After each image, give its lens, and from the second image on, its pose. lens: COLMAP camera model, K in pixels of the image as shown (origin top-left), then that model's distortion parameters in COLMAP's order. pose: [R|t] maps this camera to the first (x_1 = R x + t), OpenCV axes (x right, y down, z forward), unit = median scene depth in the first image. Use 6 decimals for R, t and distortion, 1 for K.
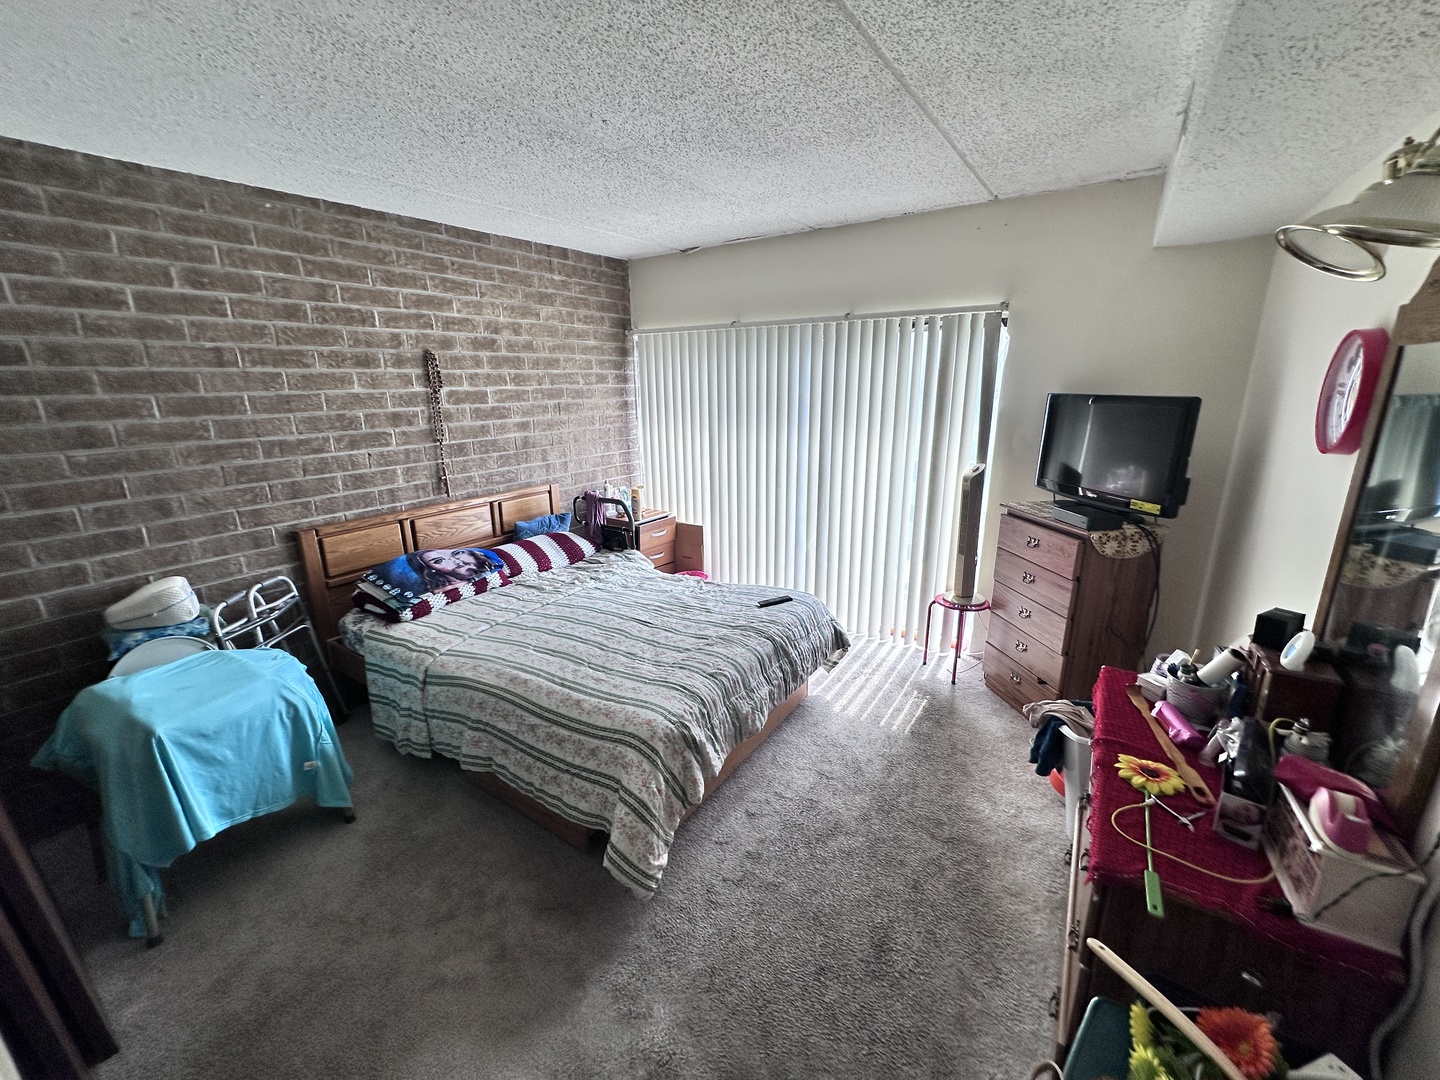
lens RADIAL K [[583.0, 0, 717.0], [0, 583.0, 540.2], [0, 0, 1]] dist [-0.003835, 0.000447]
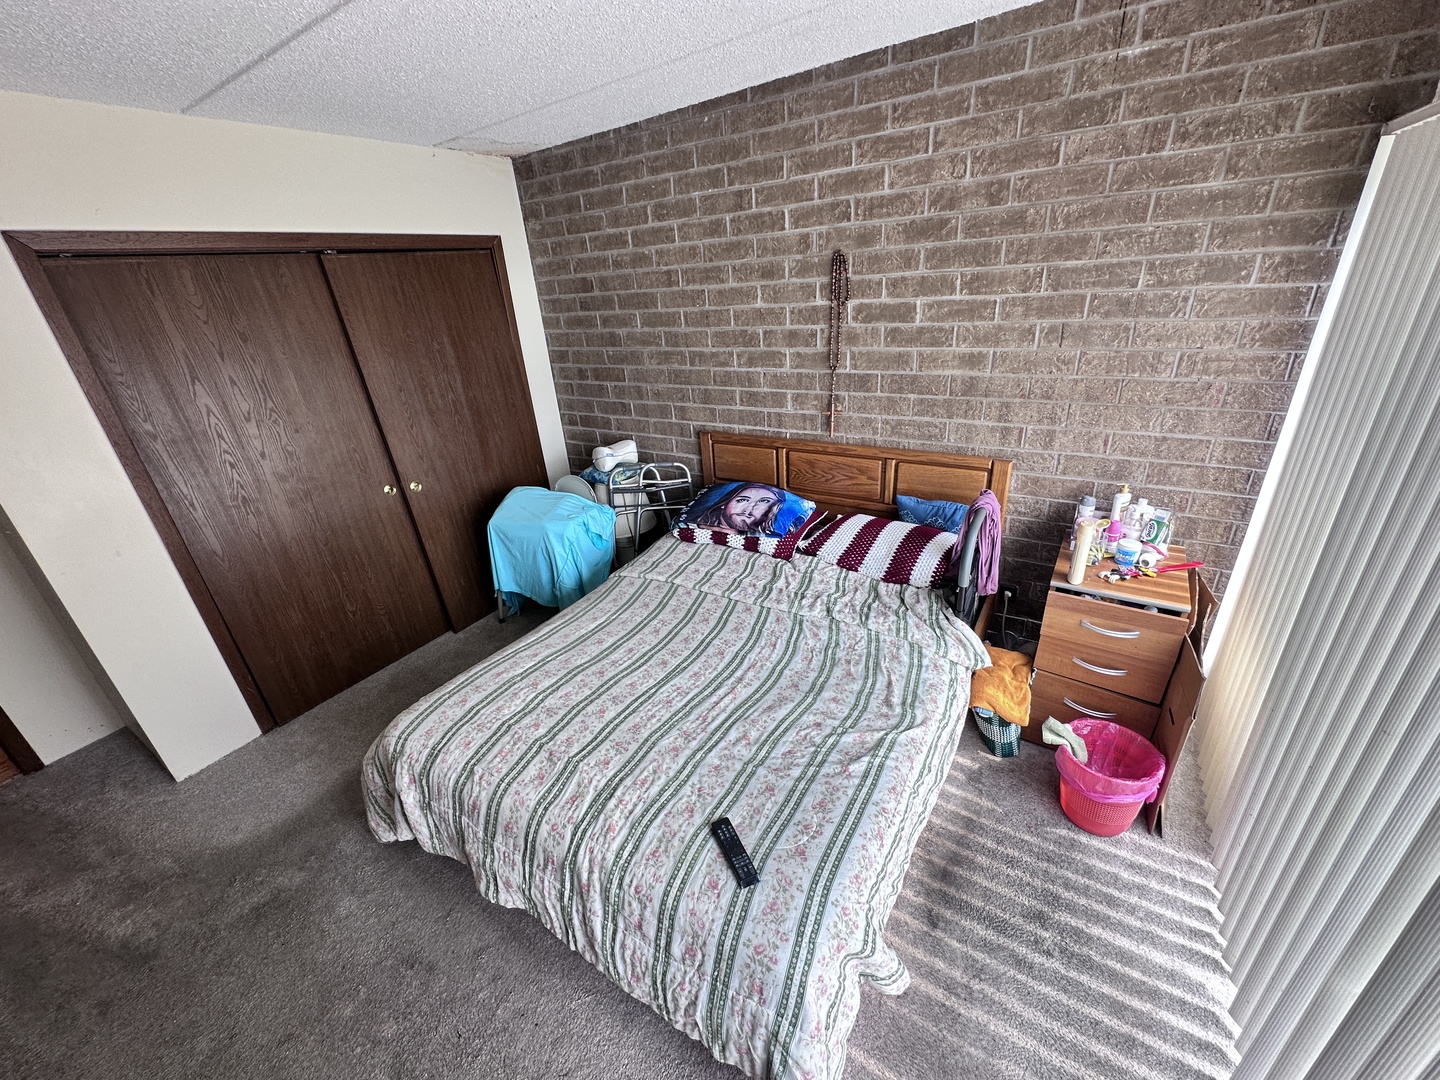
lens RADIAL K [[583.0, 0, 714.9], [0, 583.0, 538.5], [0, 0, 1]] dist [-0.003835, 0.000447]
pose [[0.015677, 0.424911, -0.905099, 0.379161], [-0.193756, 0.889344, 0.414158, -0.275604], [0.980924, 0.168876, 0.096271, 0.830982]]
